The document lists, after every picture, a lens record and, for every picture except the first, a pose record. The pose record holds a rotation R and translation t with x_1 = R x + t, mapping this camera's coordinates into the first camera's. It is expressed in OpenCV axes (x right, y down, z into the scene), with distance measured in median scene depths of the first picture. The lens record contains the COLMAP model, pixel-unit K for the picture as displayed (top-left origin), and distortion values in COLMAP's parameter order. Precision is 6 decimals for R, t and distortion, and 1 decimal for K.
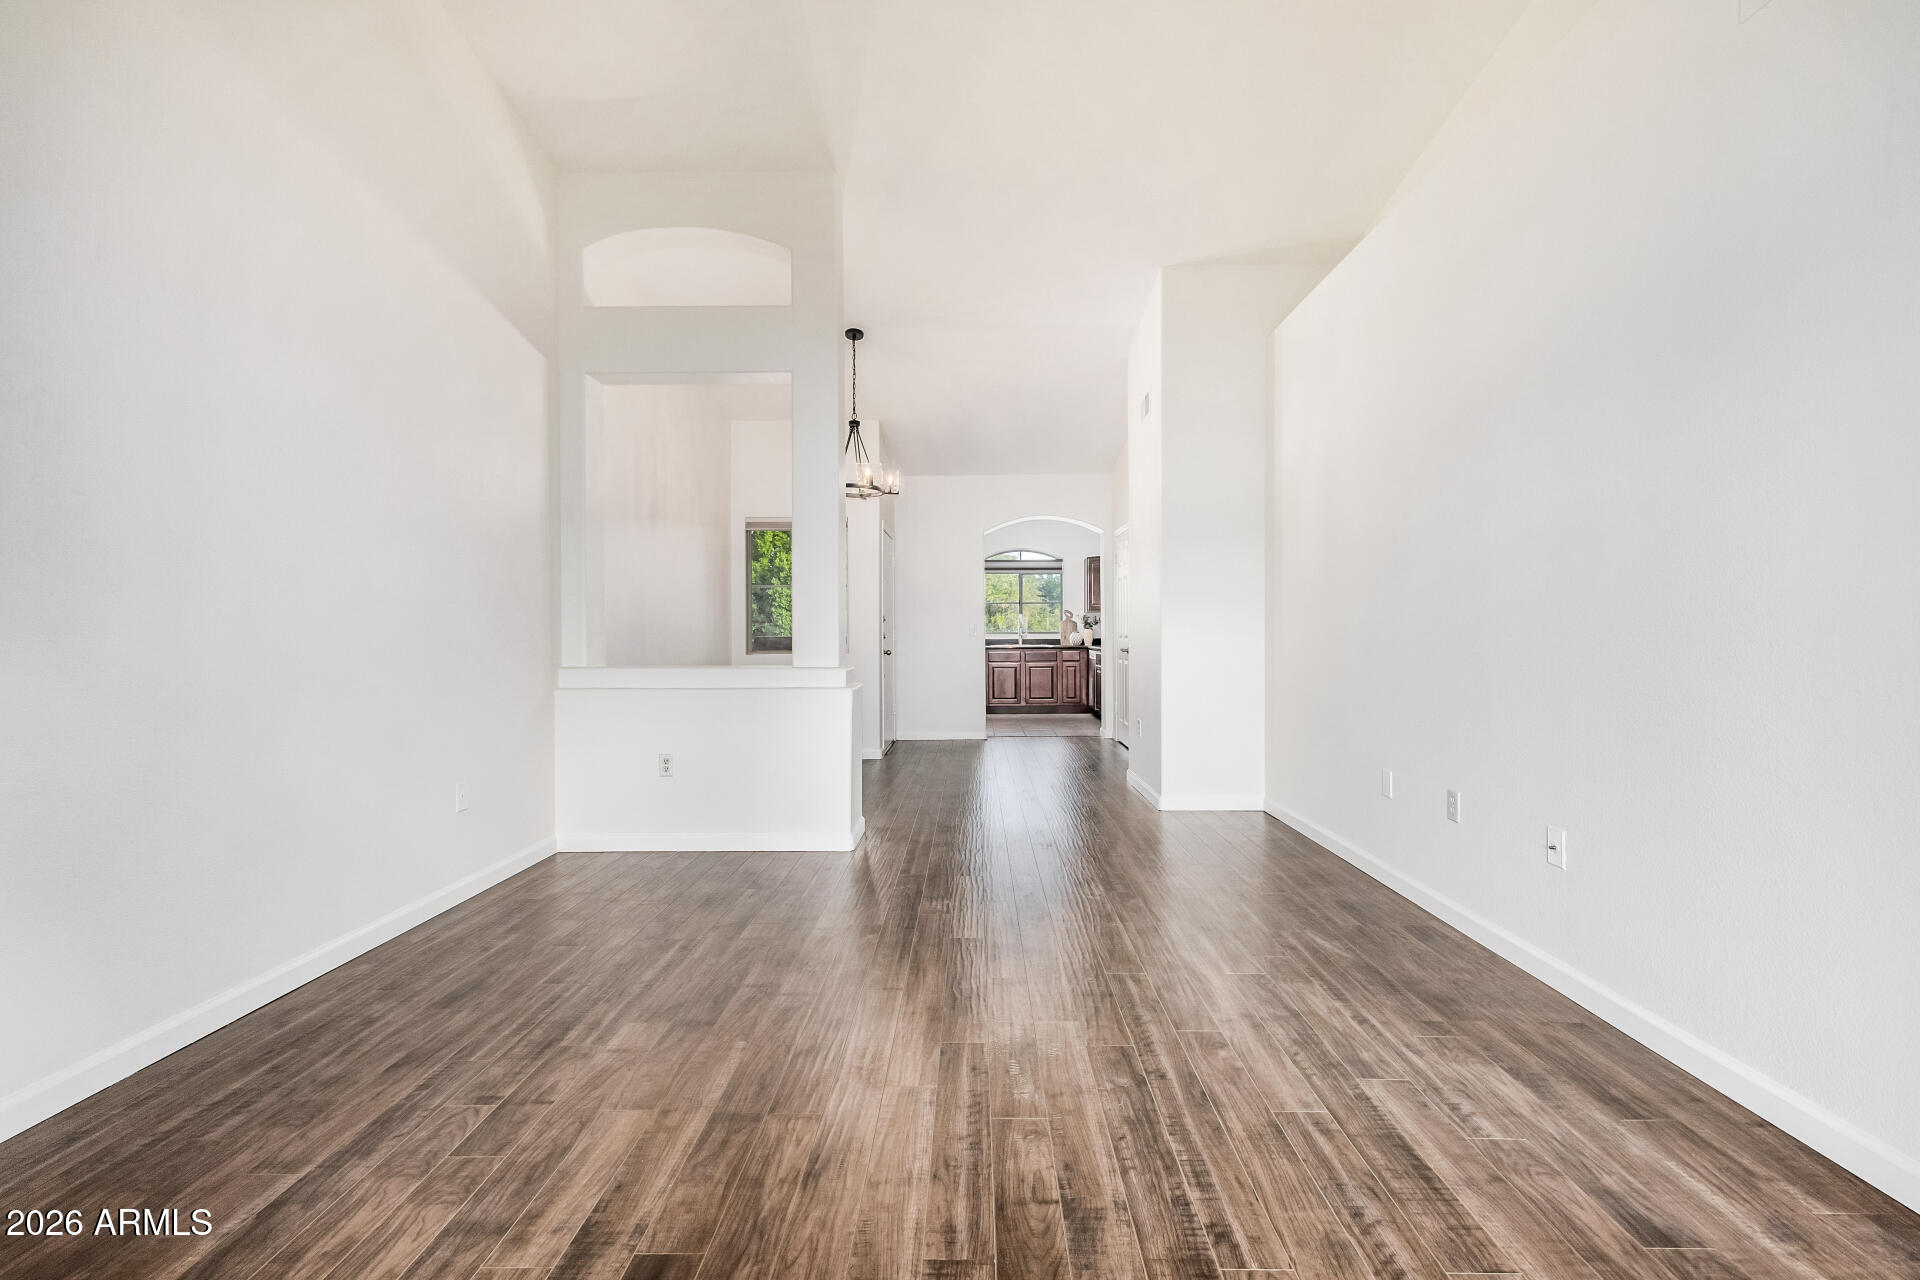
lens RADIAL K [[836.6, 0, 964.0], [0, 836.6, 635.2], [0, 0, 1]] dist [0.008042, -0.002553]
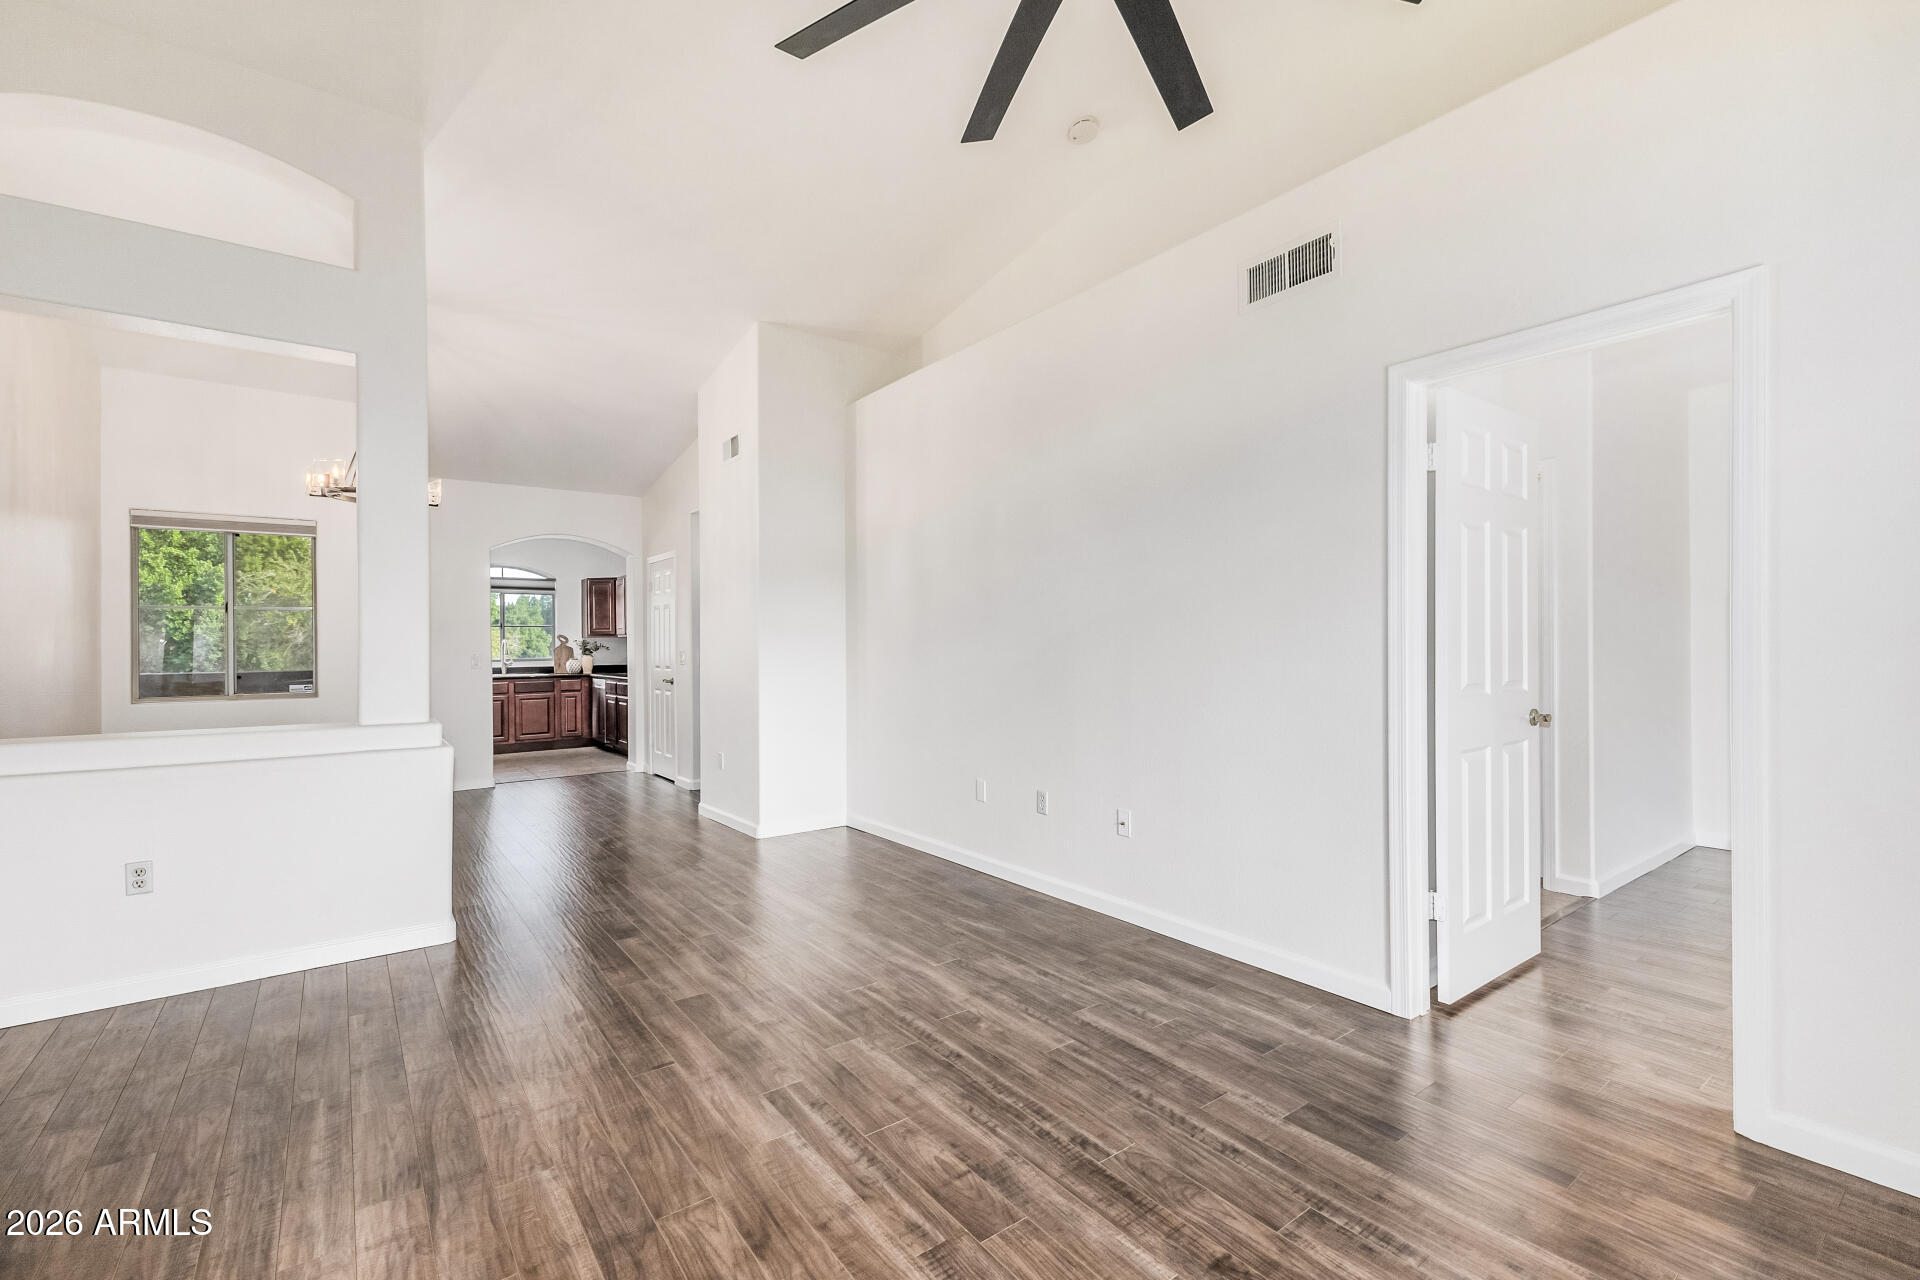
lens RADIAL K [[836.6, 0, 976.9], [0, 836.6, 641.7], [0, 0, 1]] dist [0.008042, -0.002553]
pose [[0.779264, 0.001823, 0.626693, -0.475136], [0.004993, 0.999946, -0.009117, -0.059457], [-0.626676, 0.010233, 0.779213, 0.028583]]
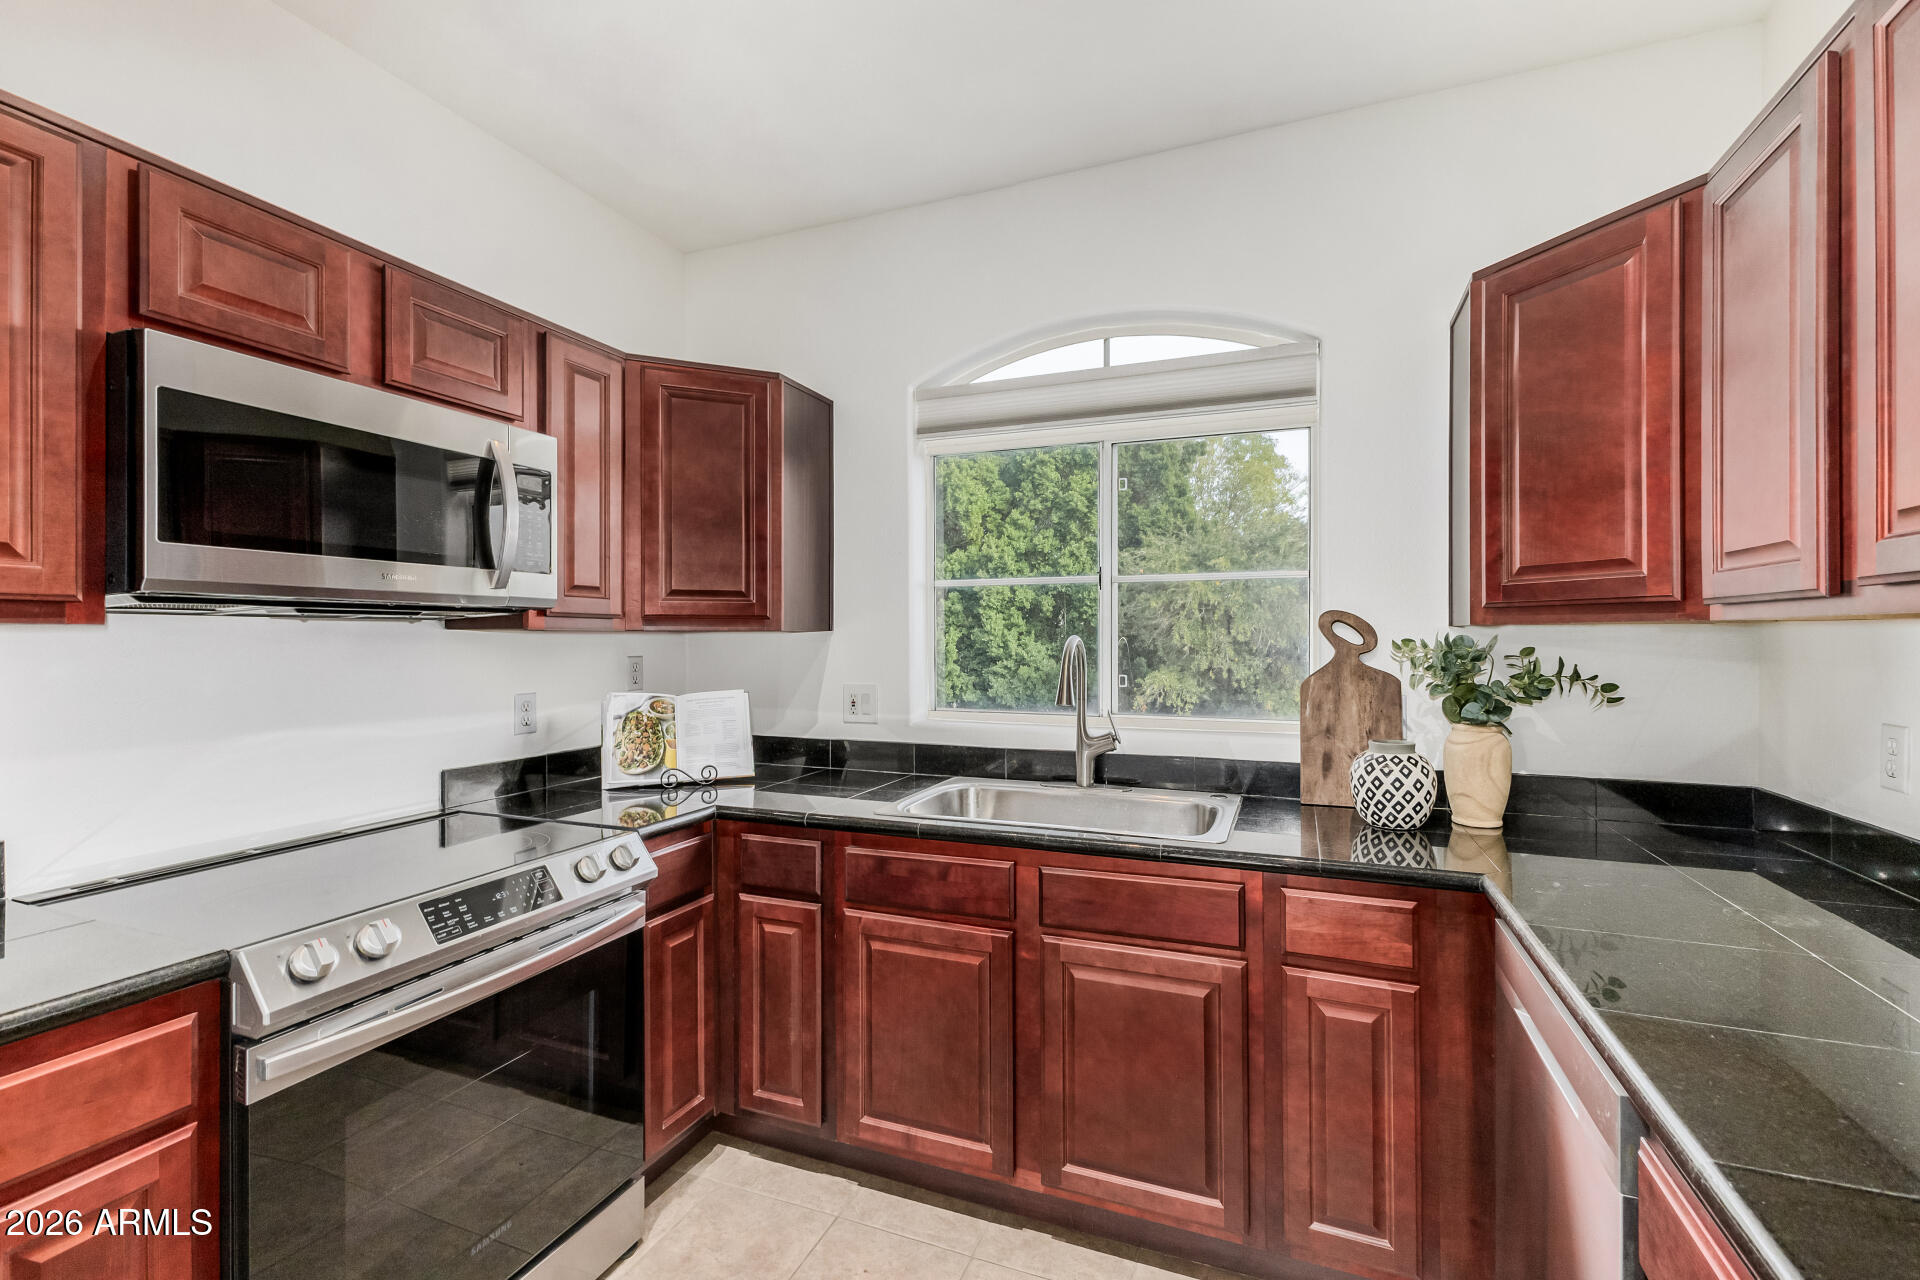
lens RADIAL K [[836.6, 0, 970.6], [0, 836.6, 635.5], [0, 0, 1]] dist [0.008042, -0.002553]
pose [[0.936739, 0.007937, -0.349938, 0.556349], [-0.008219, 0.999966, 0.000678, -0.119942], [0.349932, 0.002241, 0.936773, 3.987012]]
